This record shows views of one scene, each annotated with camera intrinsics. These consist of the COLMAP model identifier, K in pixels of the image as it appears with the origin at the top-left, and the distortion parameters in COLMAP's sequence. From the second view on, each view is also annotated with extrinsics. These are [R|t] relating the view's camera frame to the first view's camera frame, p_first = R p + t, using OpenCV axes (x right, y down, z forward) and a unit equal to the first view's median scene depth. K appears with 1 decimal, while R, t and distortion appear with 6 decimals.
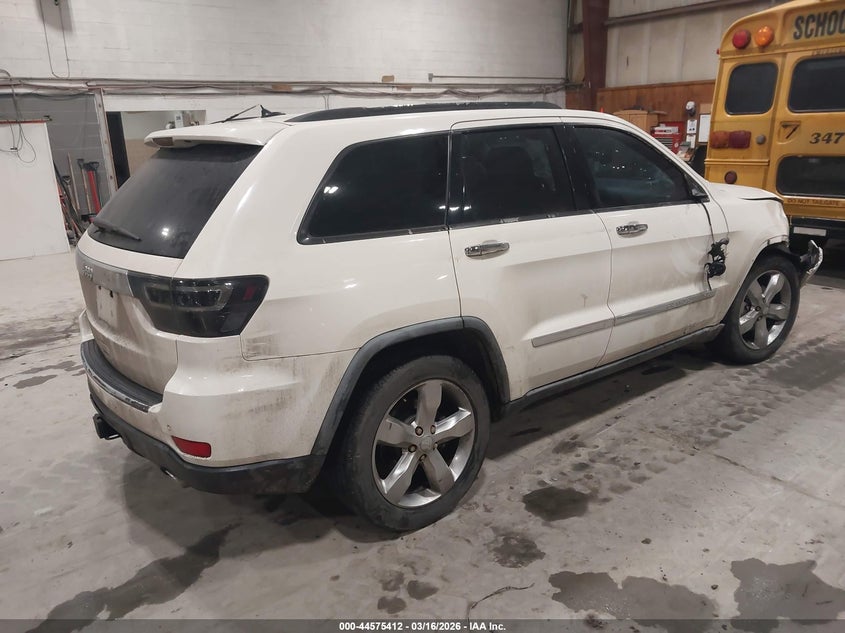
lens RADIAL K [[647.2, 0, 418.8], [0, 647.2, 318.0], [0, 0, 1]] dist [0.008249, -0.005450]
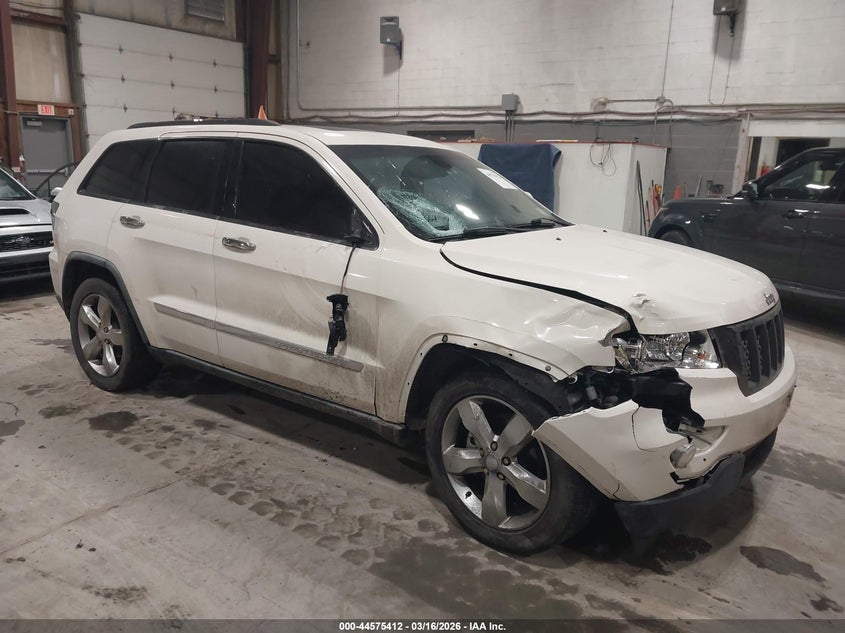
lens RADIAL K [[647.2, 0, 418.8], [0, 647.2, 318.0], [0, 0, 1]] dist [0.008249, -0.005450]
pose [[0.297342, 0.273431, -0.914780, 1.166120], [-0.309325, 0.934027, 0.178641, -0.253656], [0.903275, 0.229847, 0.362304, 0.784985]]
